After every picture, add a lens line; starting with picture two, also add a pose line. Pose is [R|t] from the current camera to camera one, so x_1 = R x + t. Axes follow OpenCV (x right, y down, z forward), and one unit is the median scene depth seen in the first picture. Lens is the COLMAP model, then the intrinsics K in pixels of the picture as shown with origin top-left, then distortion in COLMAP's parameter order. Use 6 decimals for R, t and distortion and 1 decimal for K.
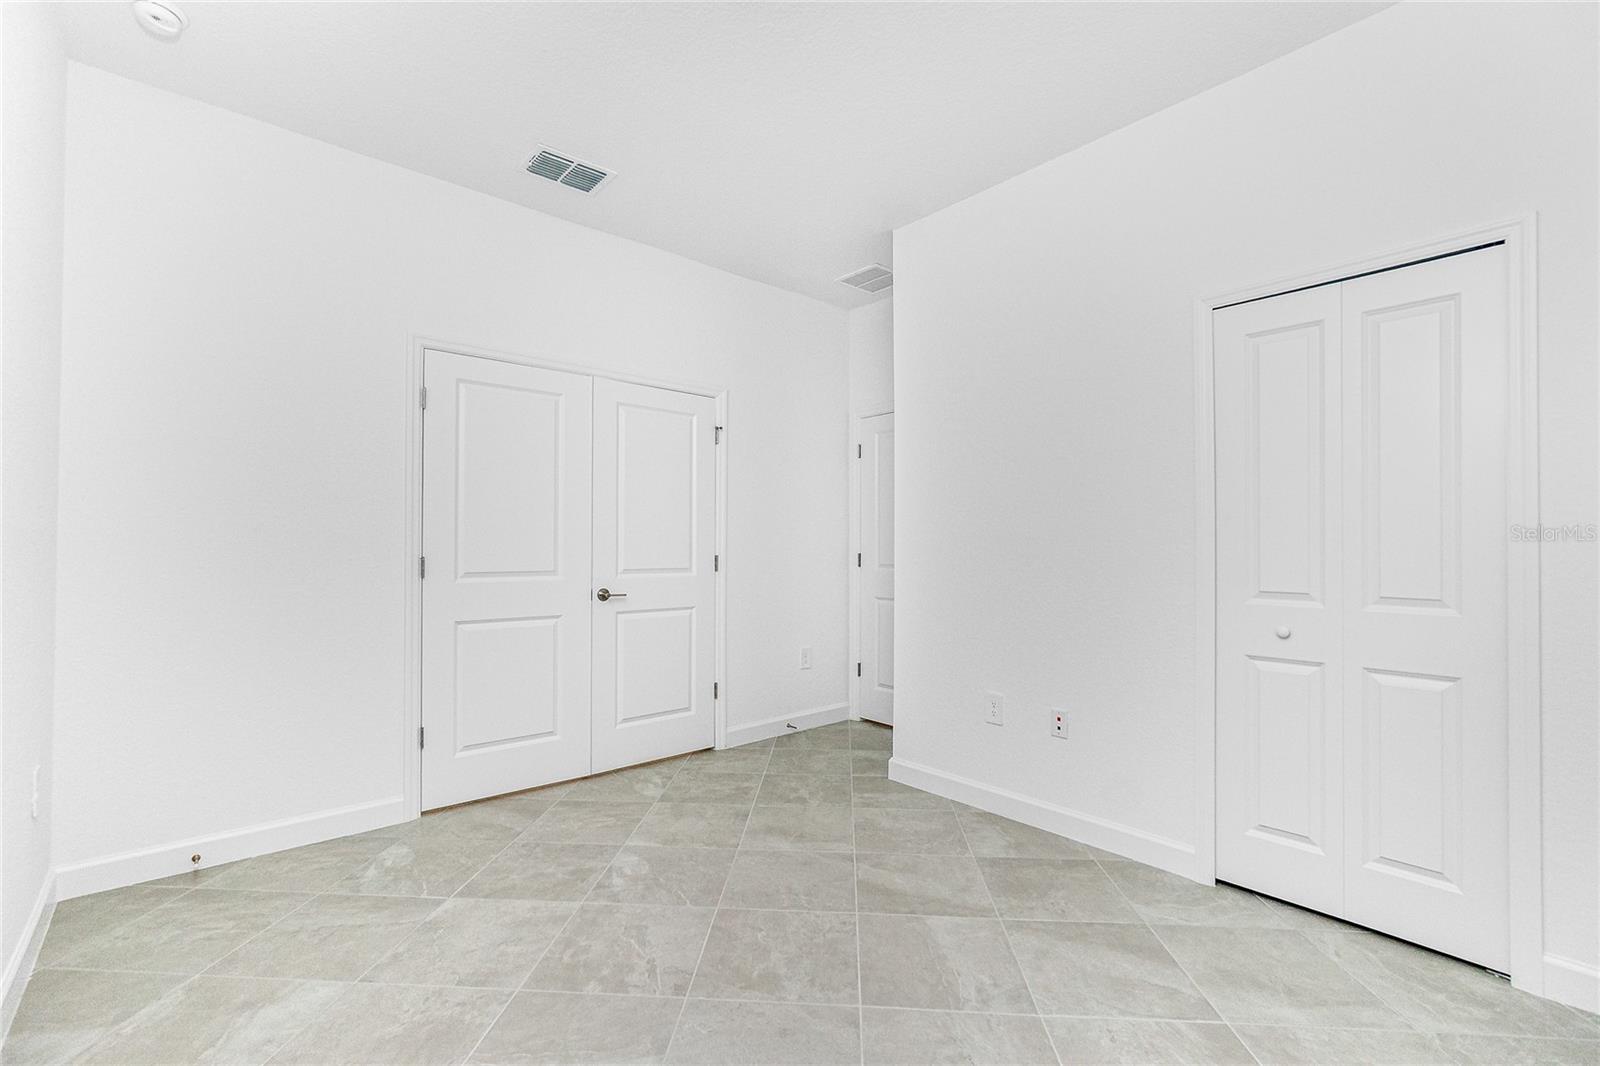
lens RADIAL K [[693.1, 0, 771.8], [0, 693.1, 553.8], [0, 0, 1]] dist [-0.003824, 0.001052]
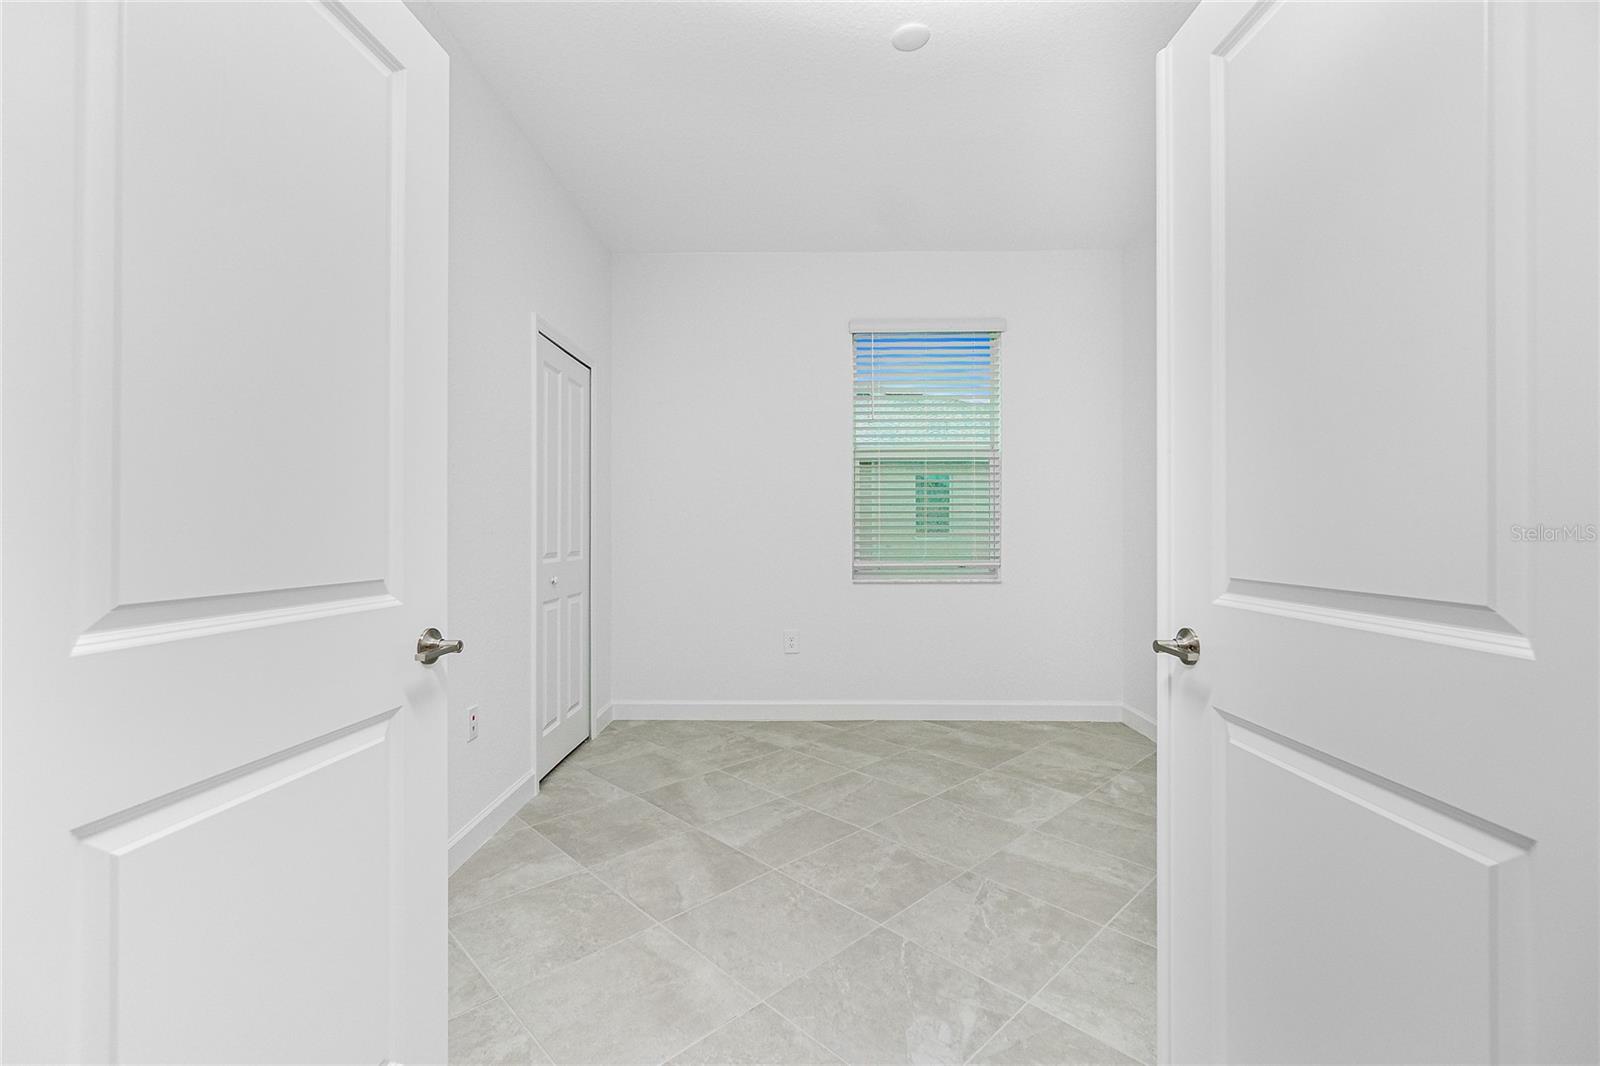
lens RADIAL K [[693.1, 0, 812.4], [0, 693.1, 523.3], [0, 0, 1]] dist [-0.003824, 0.001052]
pose [[-0.775654, 0.005113, 0.631138, -0.624949], [0.003187, 0.999986, -0.004185, 0.001423], [-0.631151, -0.001234, -0.775659, 1.904165]]
